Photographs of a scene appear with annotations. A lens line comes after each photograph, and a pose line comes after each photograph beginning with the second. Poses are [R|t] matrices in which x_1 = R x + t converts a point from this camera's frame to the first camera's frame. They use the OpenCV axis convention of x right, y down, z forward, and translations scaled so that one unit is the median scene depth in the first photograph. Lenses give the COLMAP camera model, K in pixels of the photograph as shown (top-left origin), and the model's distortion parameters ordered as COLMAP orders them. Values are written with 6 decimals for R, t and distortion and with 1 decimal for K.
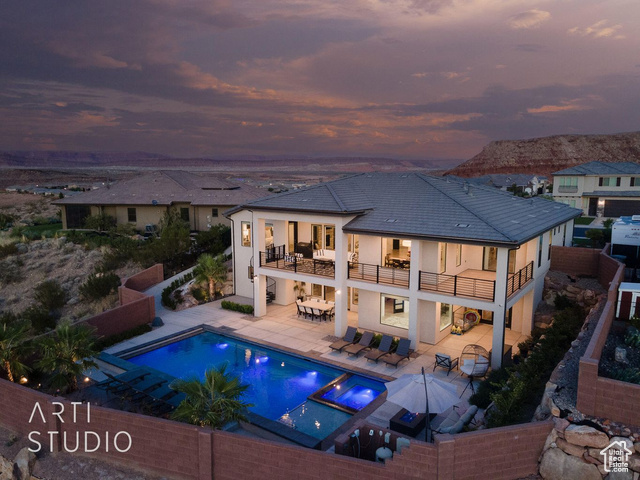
lens RADIAL K [[465.8, 0, 315.4], [0, 465.8, 239.1], [0, 0, 1]] dist [0.029859, 0.006607]
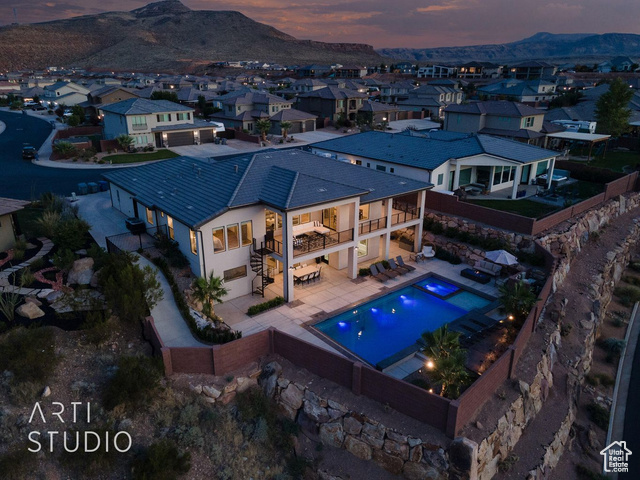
lens RADIAL K [[465.8, 0, 315.4], [0, 465.8, 239.1], [0, 0, 1]] dist [0.029859, 0.006607]
pose [[0.259043, -0.329771, 0.907826, -1.047972], [0.136629, 0.942969, 0.303551, -0.298634], [-0.956153, 0.045402, 0.289326, 0.596552]]
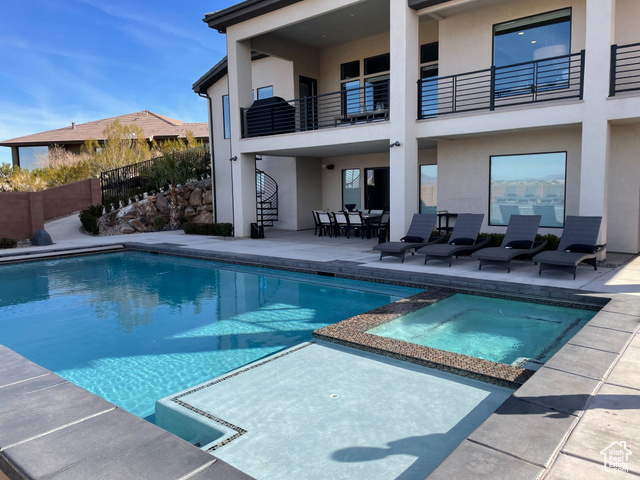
lens RADIAL K [[488.6, 0, 320.0], [0, 488.6, 240.0], [0, 0, 1]] dist [0.006764, 0.003312]
pose [[0.997371, -0.013627, -0.071167, 0.005071], [0.010692, 0.999083, -0.041465, 0.186165], [0.071667, 0.040595, 0.996602, 0.443649]]
